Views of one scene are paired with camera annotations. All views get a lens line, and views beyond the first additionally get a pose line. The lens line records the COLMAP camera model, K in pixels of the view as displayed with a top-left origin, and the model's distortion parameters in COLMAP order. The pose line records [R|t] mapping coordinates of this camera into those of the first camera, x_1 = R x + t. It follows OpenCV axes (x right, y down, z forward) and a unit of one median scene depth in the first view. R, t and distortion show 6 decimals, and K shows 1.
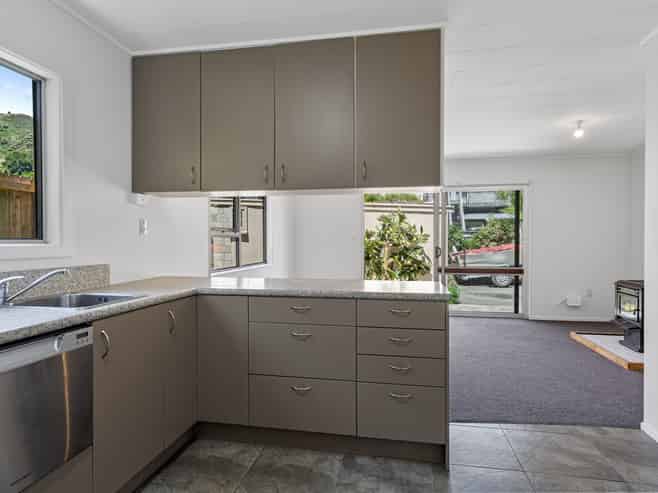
lens RADIAL K [[388.1, 0, 328.3], [0, 388.1, 248.4], [0, 0, 1]] dist [-0.000449, -0.000488]
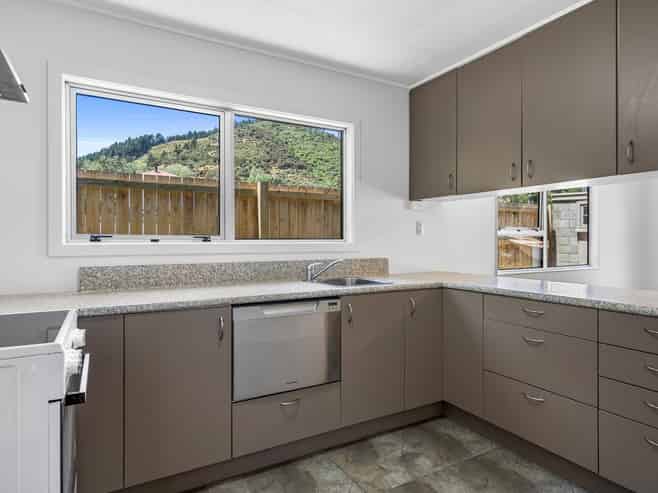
lens RADIAL K [[393.7, 0, 329.7], [0, 393.7, 243.0], [0, 0, 1]] dist [0.028680, 0.000458]
pose [[0.657395, 0.004623, -0.753532, 0.331653], [-0.010464, 0.999941, -0.002994, -0.004833], [0.753473, 0.009853, 0.657405, -0.008615]]
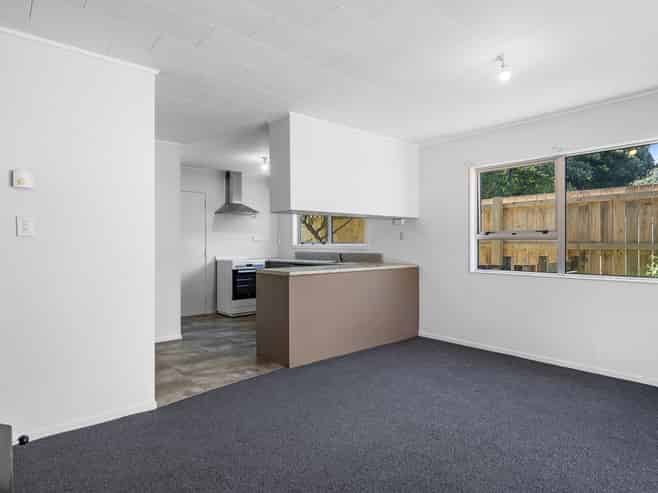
lens RADIAL K [[393.7, 0, 329.7], [0, 393.7, 243.0], [0, 0, 1]] dist [0.028680, 0.000458]
pose [[-0.621286, -0.002367, -0.783580, 1.665486], [-0.009875, 0.999940, 0.004809, -0.035478], [0.783522, 0.010726, -0.621272, 2.518043]]
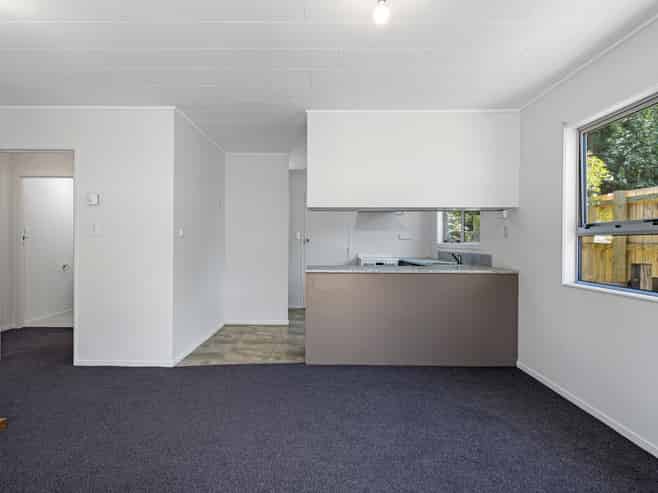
lens RADIAL K [[409.4, 0, 329.0], [0, 409.4, 246.5], [0, 0, 1]] dist [0.045629, 0.000593]
pose [[-0.985340, -0.003781, -0.170560, 0.577763], [-0.007805, 0.999707, 0.022927, -0.042605], [0.170423, 0.023922, -0.985081, 3.147165]]
